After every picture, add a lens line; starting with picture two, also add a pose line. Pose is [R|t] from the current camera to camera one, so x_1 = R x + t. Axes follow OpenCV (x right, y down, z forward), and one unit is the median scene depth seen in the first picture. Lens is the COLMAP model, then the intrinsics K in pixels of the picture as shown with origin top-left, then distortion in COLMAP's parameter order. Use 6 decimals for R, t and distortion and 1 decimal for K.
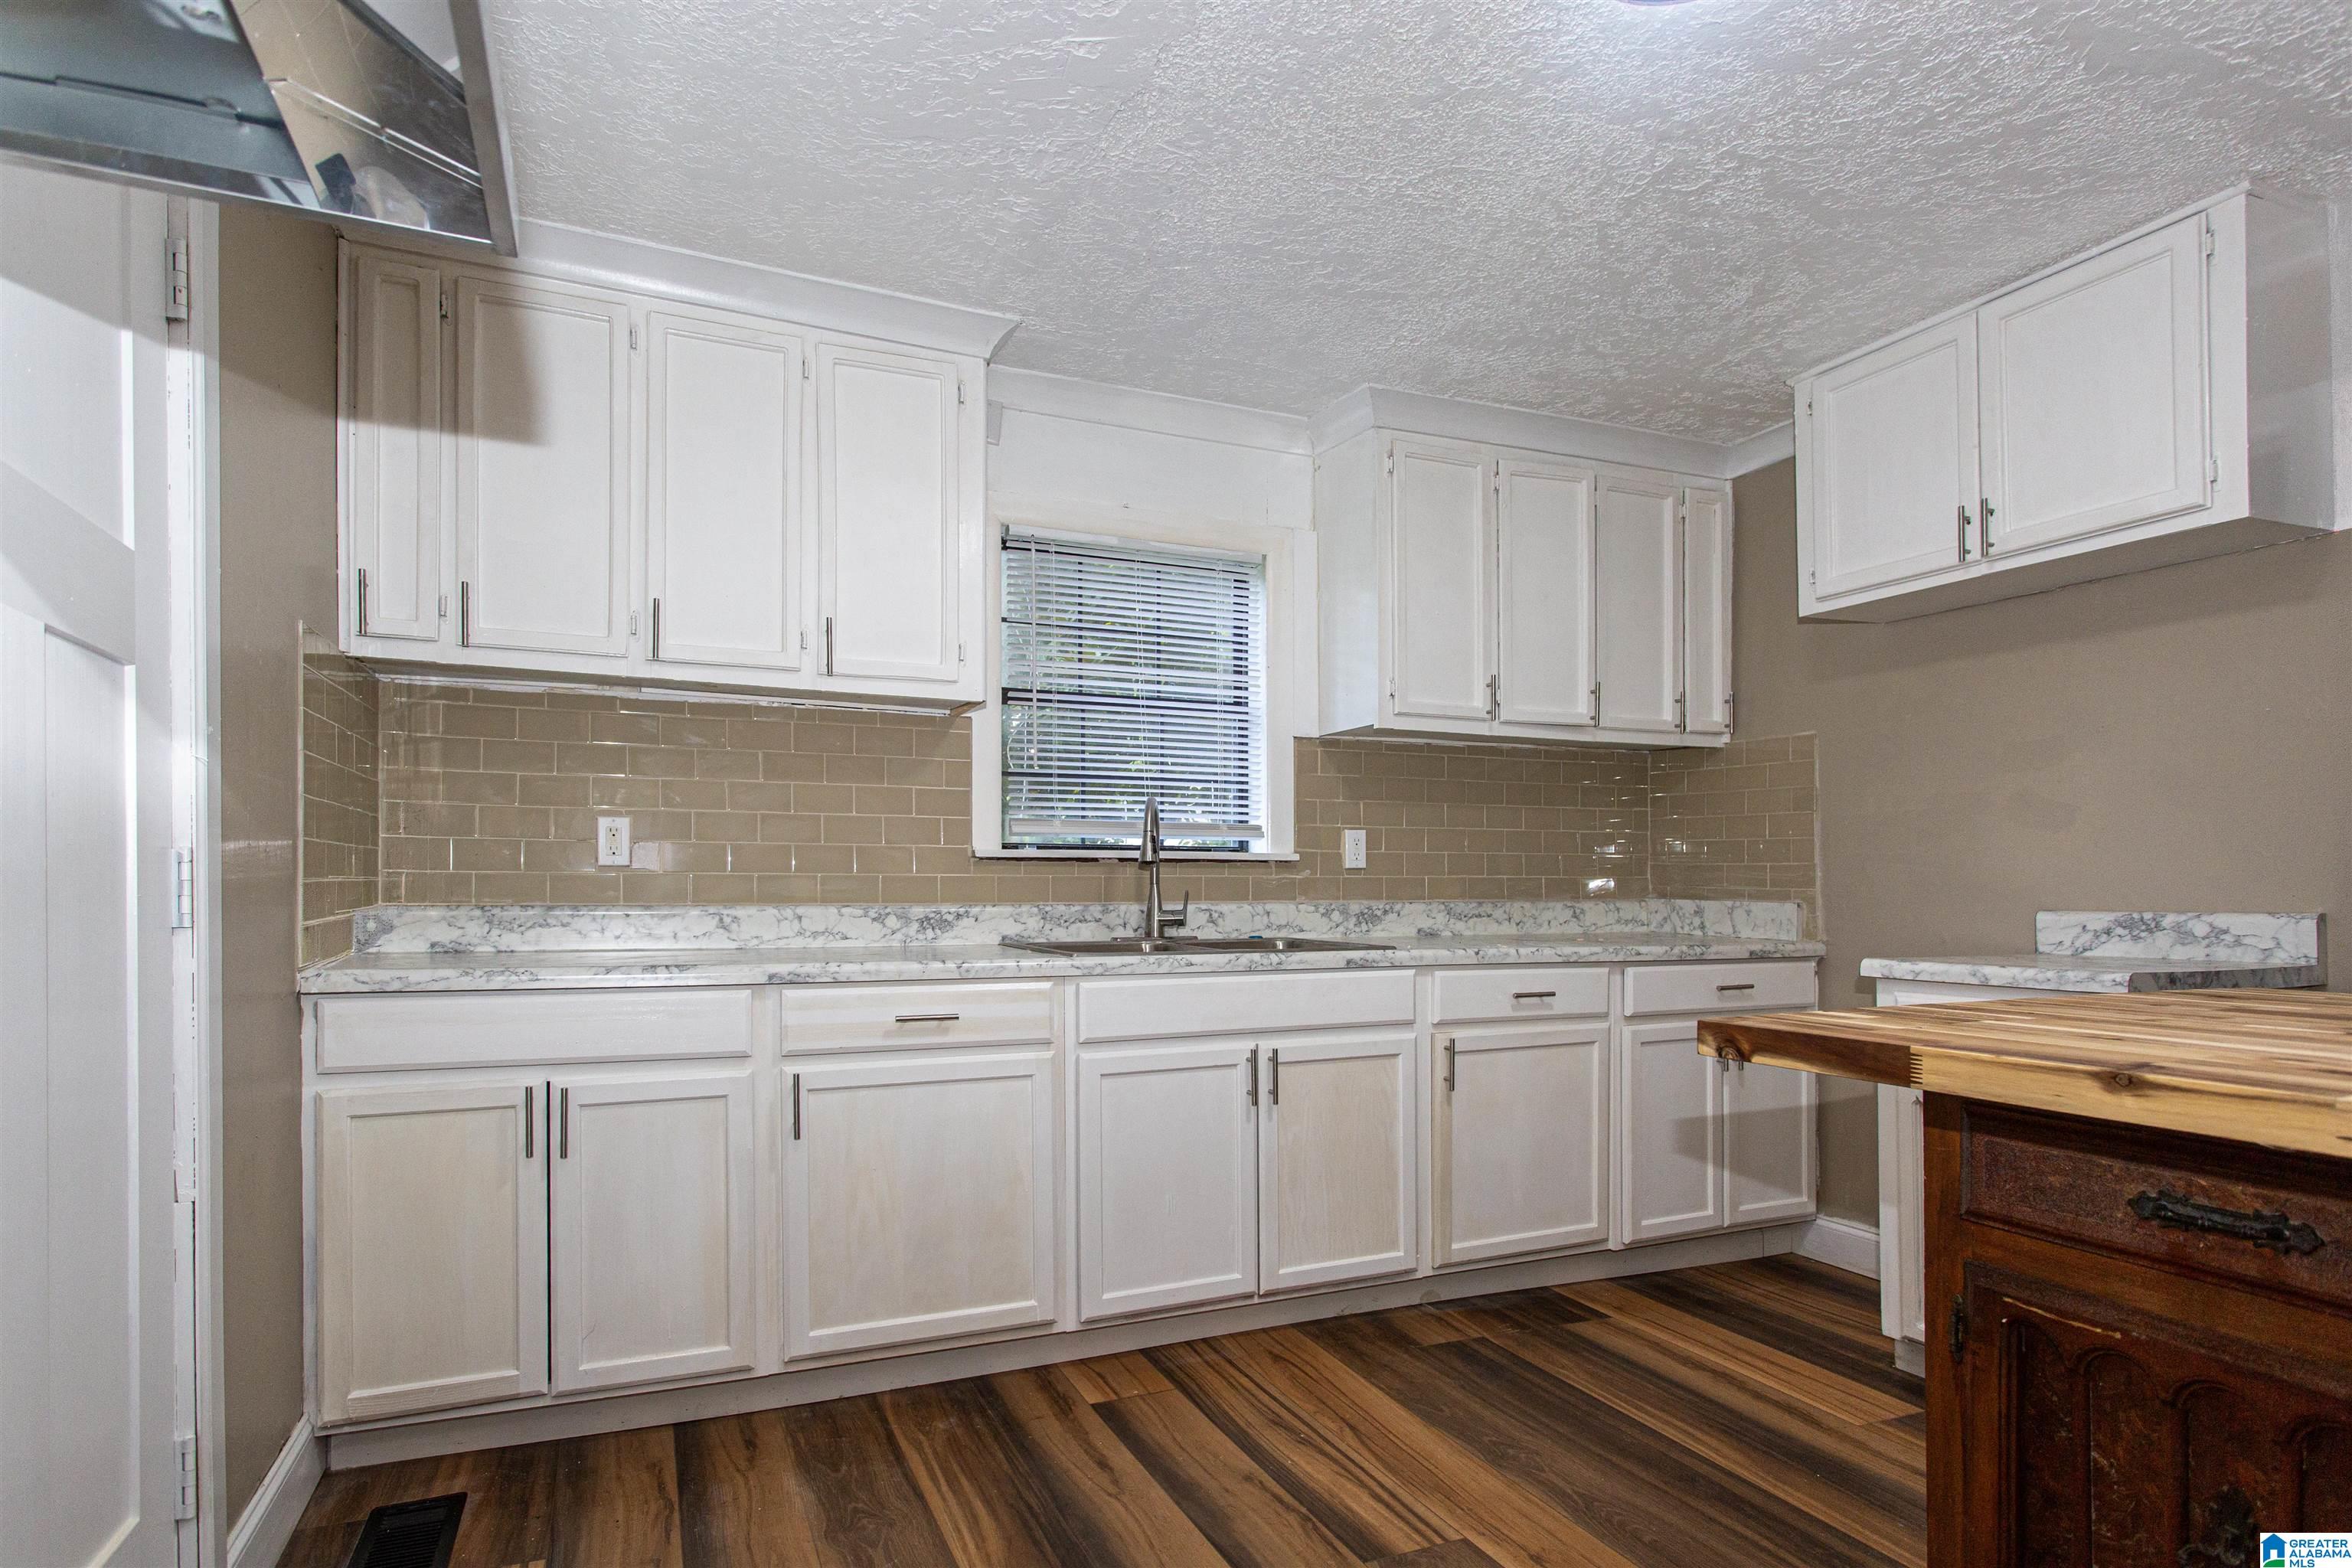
lens RADIAL K [[1204.1, 0, 1112.8], [0, 1204.1, 881.5], [0, 0, 1]] dist [-0.001732, -0.000136]
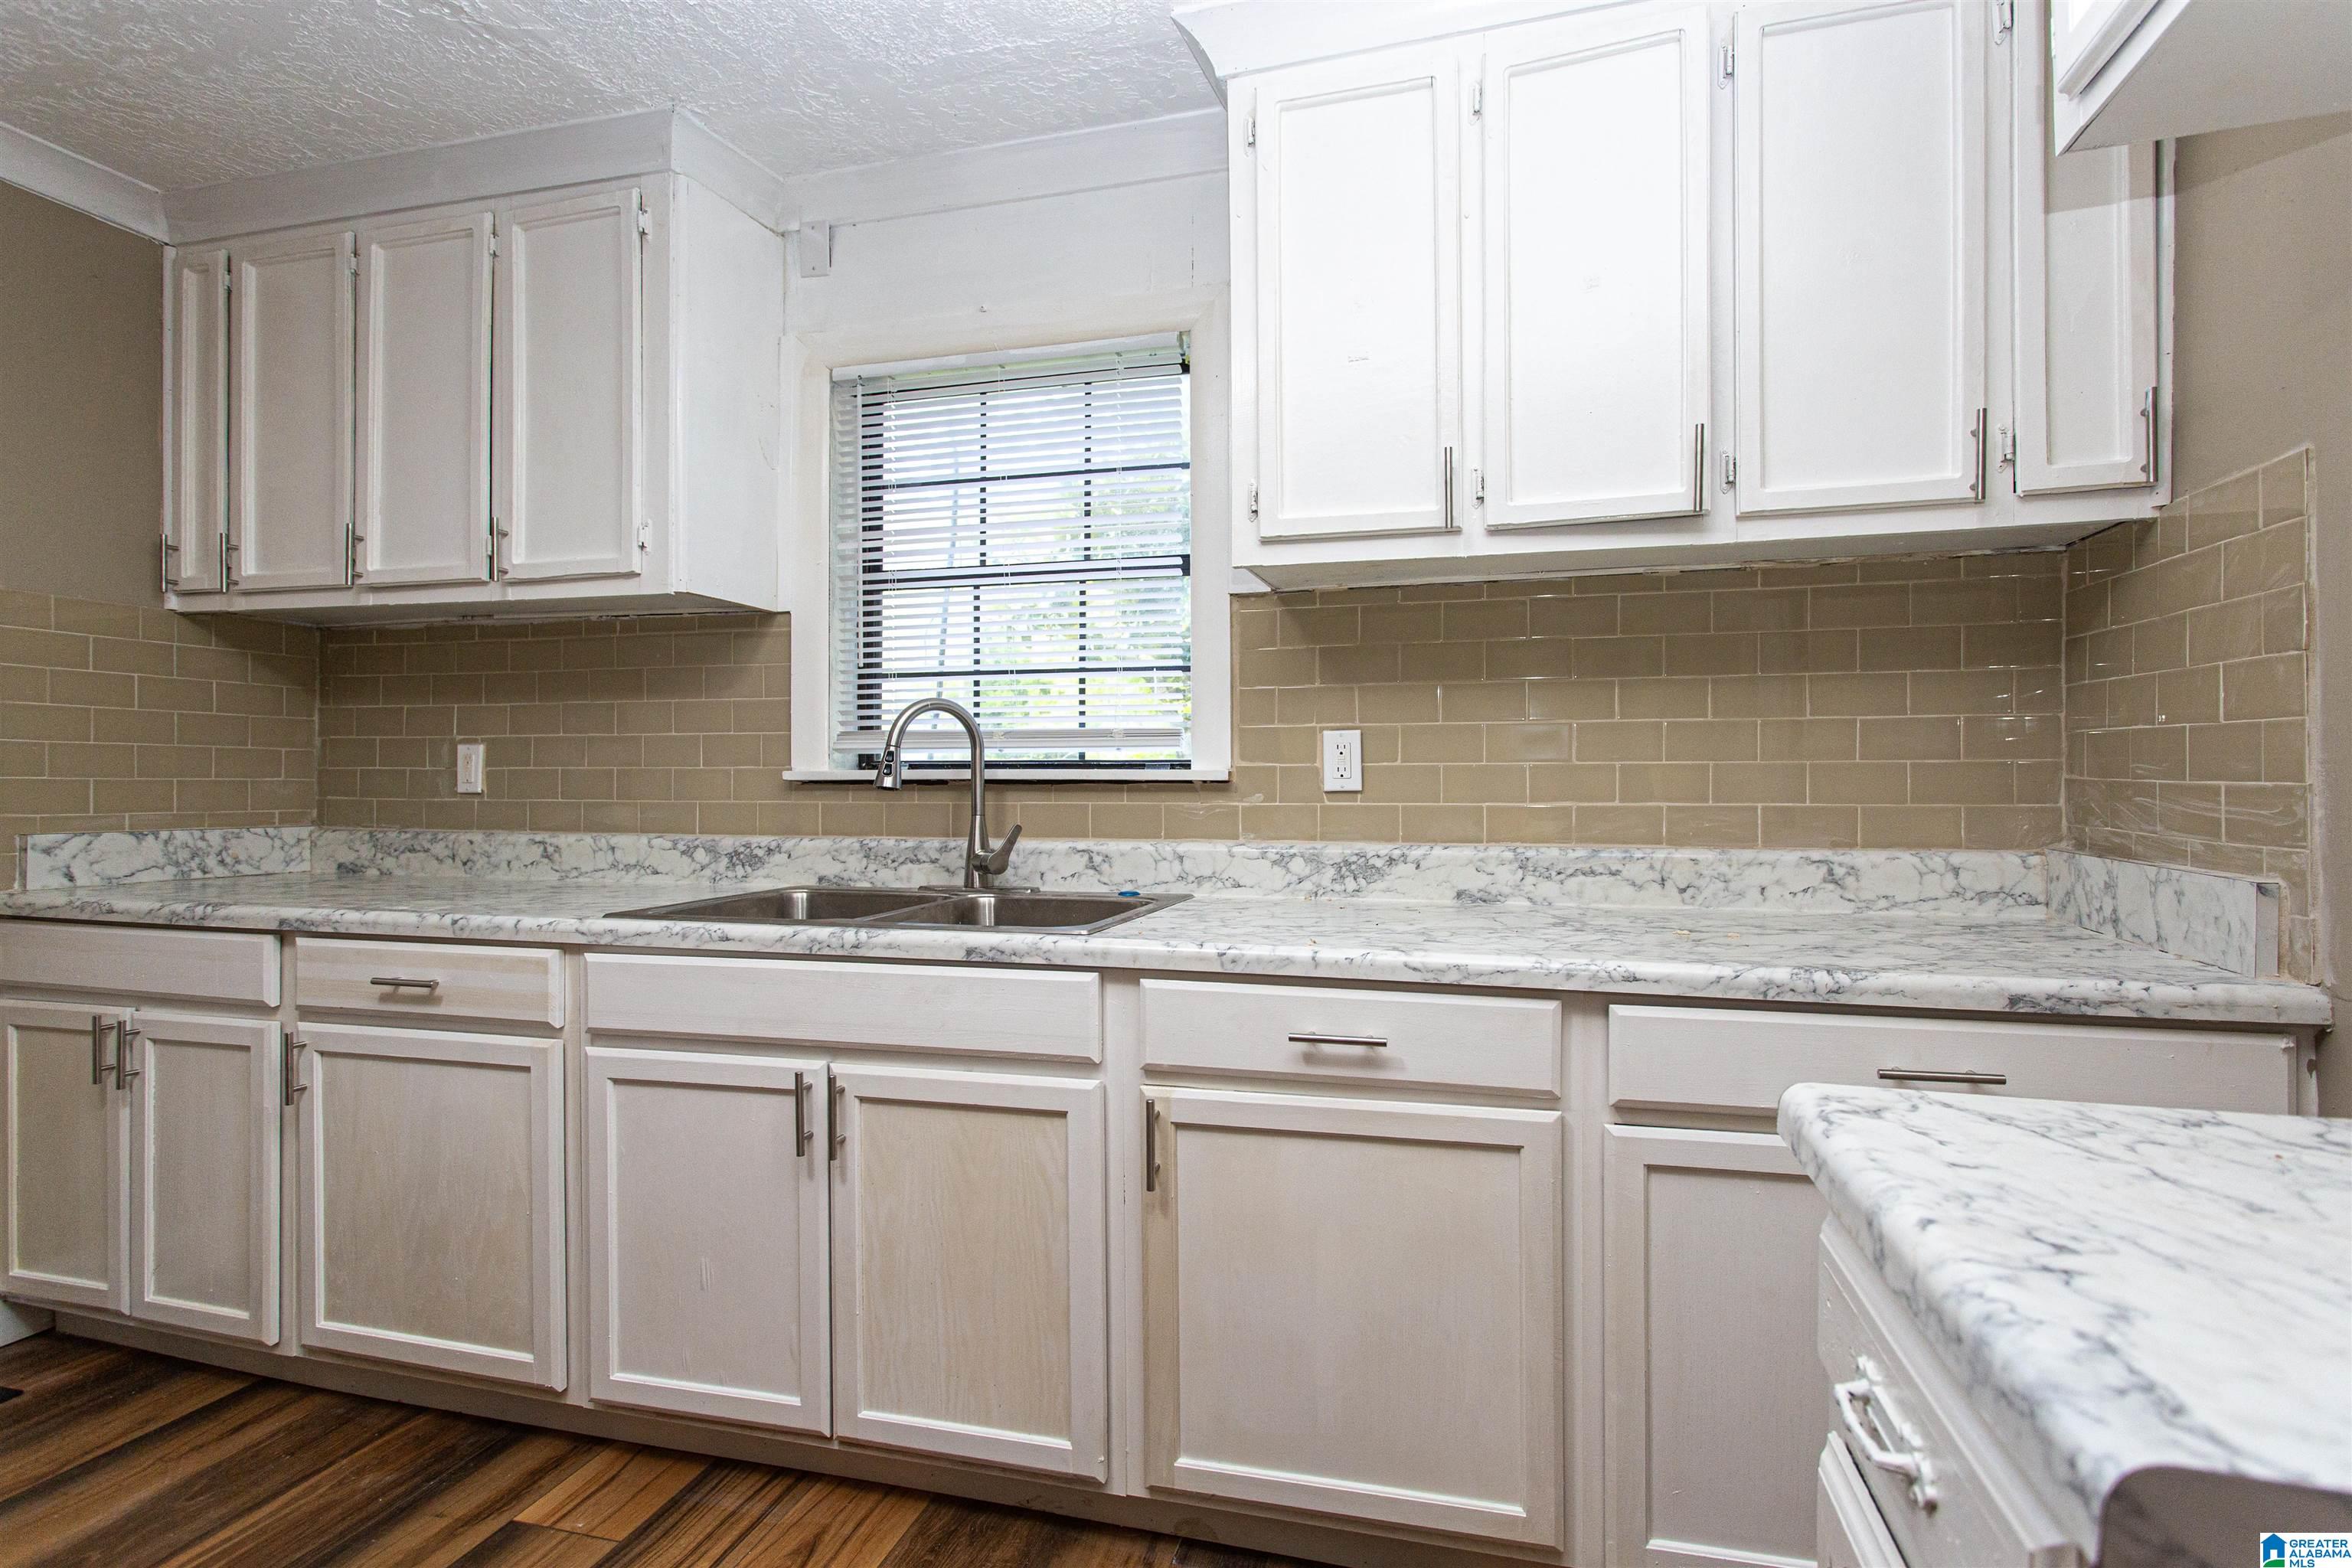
lens RADIAL K [[1164.3, 0, 1176.0], [0, 1164.3, 784.0], [0, 0, 1]] dist [-0.001049, 0.000222]
pose [[0.789412, -0.000026, -0.613864, 0.587180], [0.003734, 0.999982, 0.004759, -0.020464], [0.613853, -0.006048, 0.789397, 0.534818]]
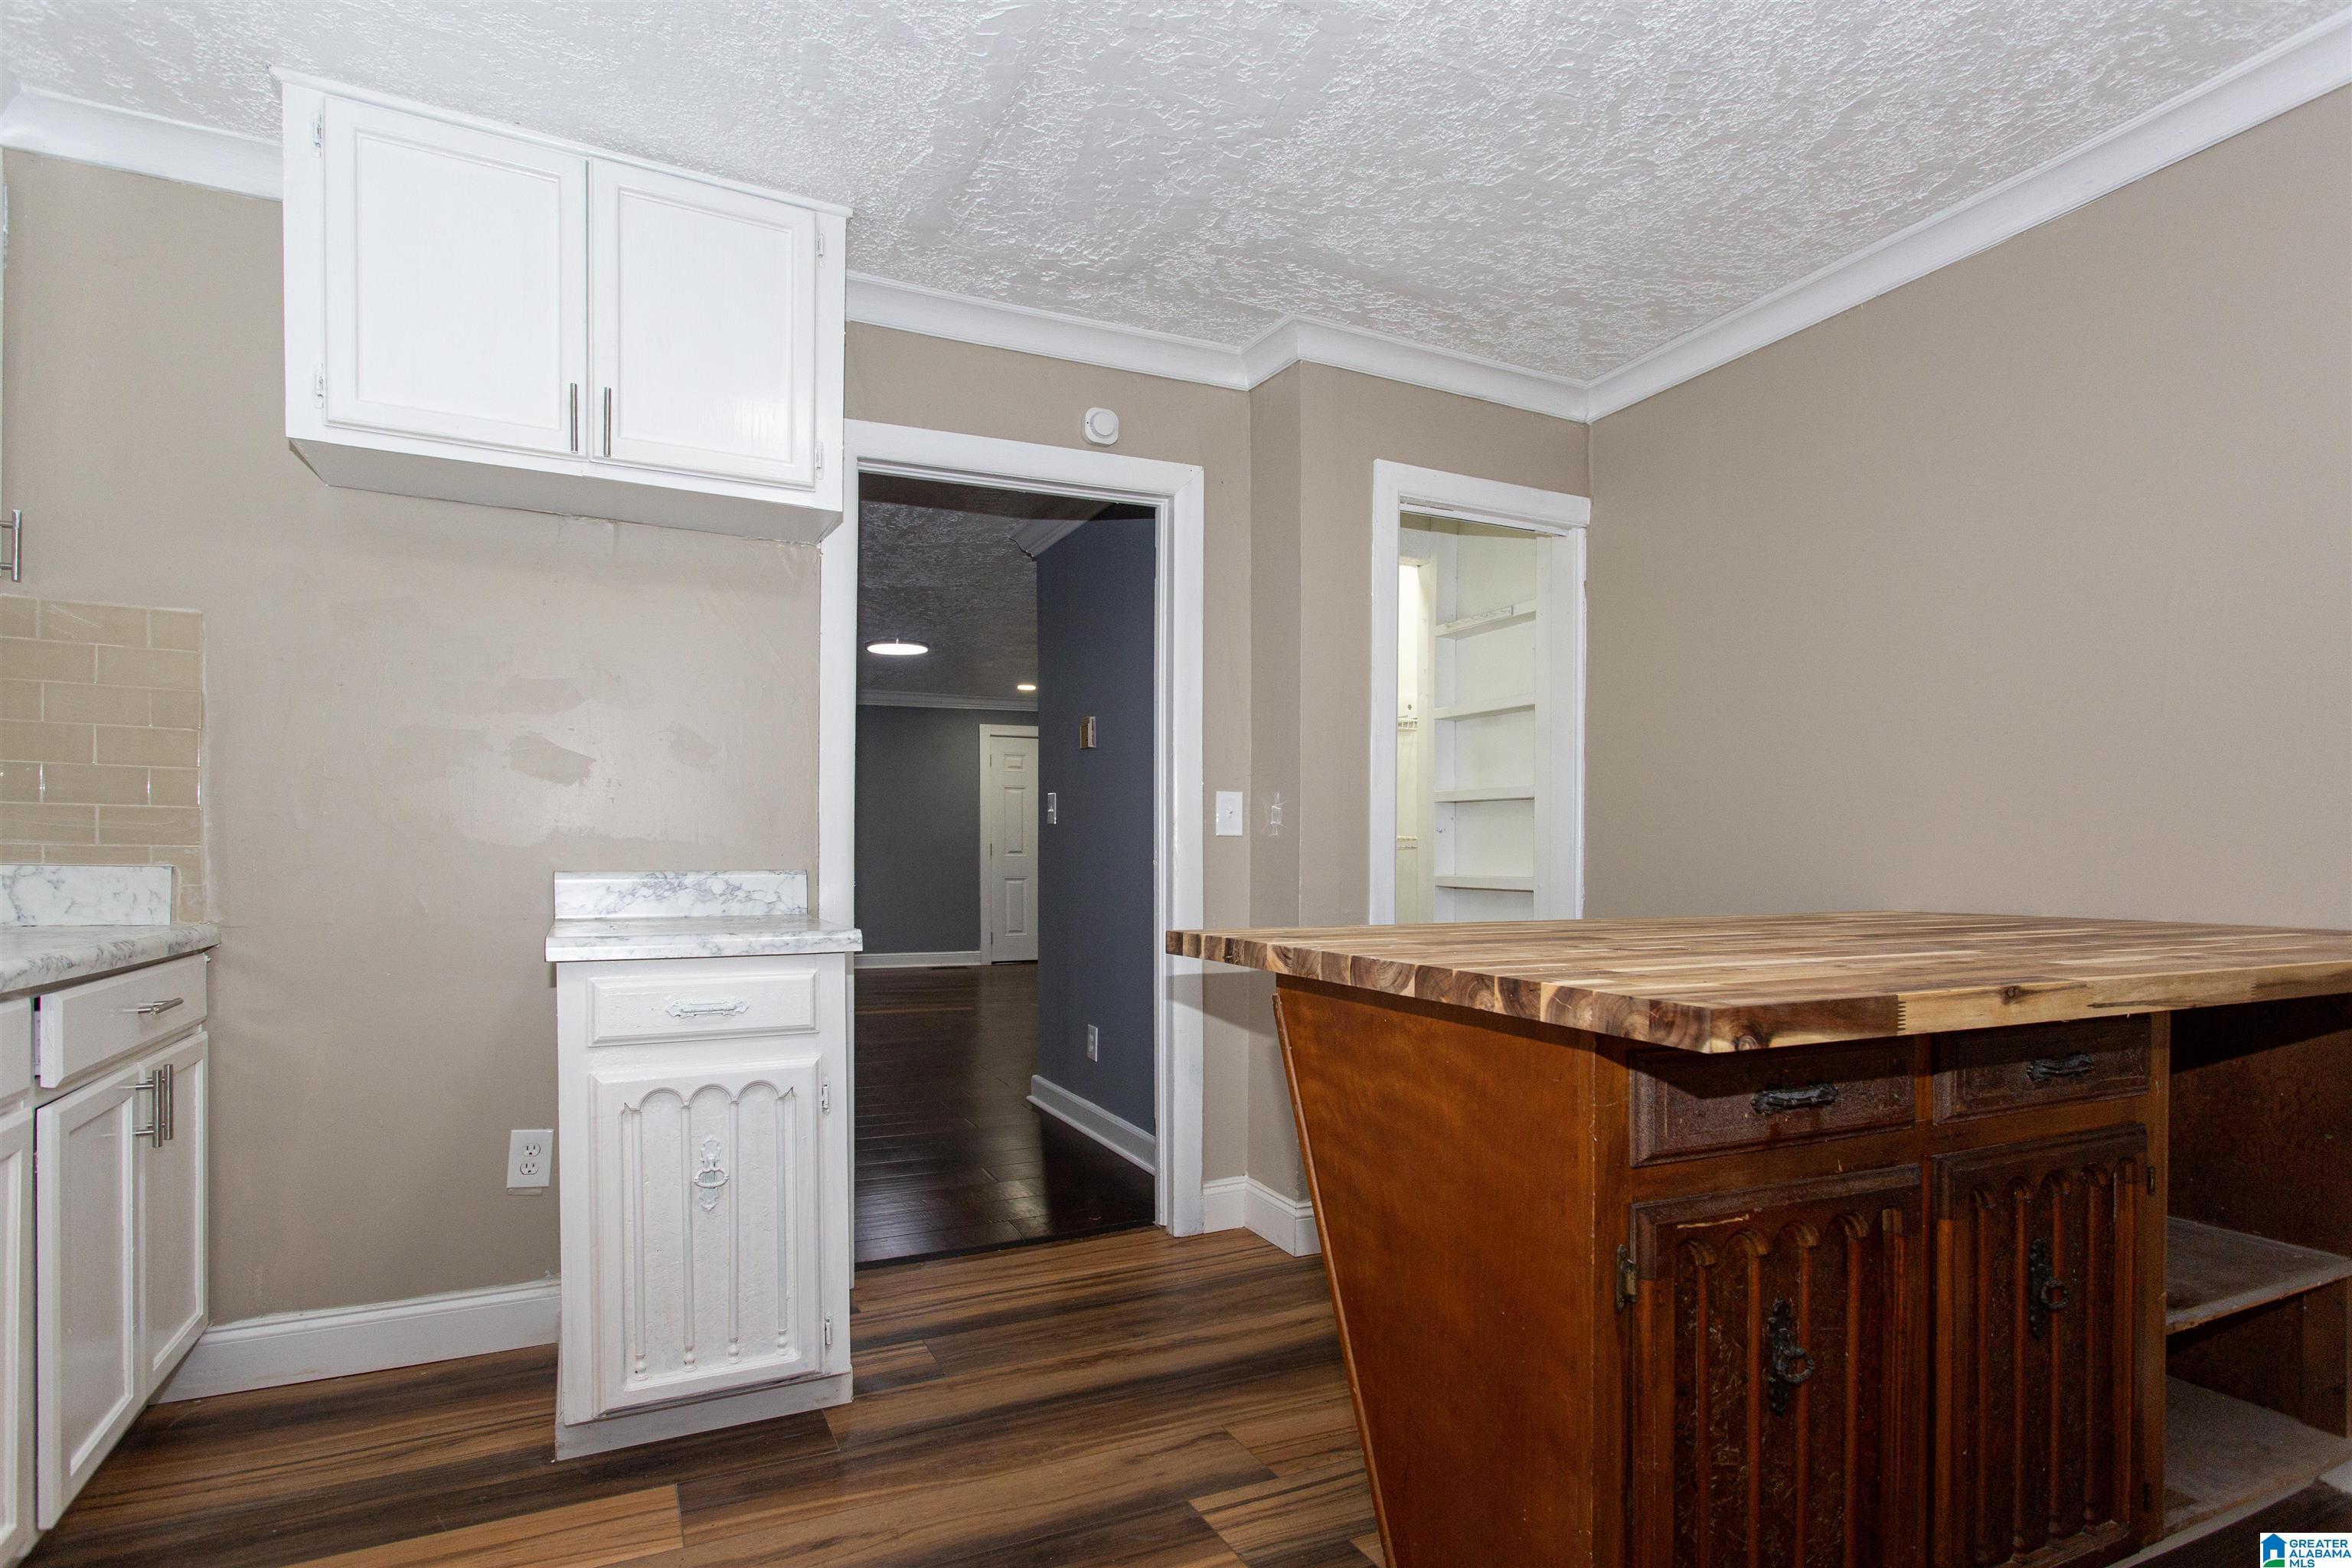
lens RADIAL K [[1138.6, 0, 1169.7], [0, 1138.6, 863.4], [0, 0, 1]] dist [0.001834, 0.000565]
pose [[-0.049206, -0.006389, 0.998768, -0.088458], [-0.008858, 0.999943, 0.005960, 0.008403], [-0.998749, -0.008554, -0.049260, 0.547670]]
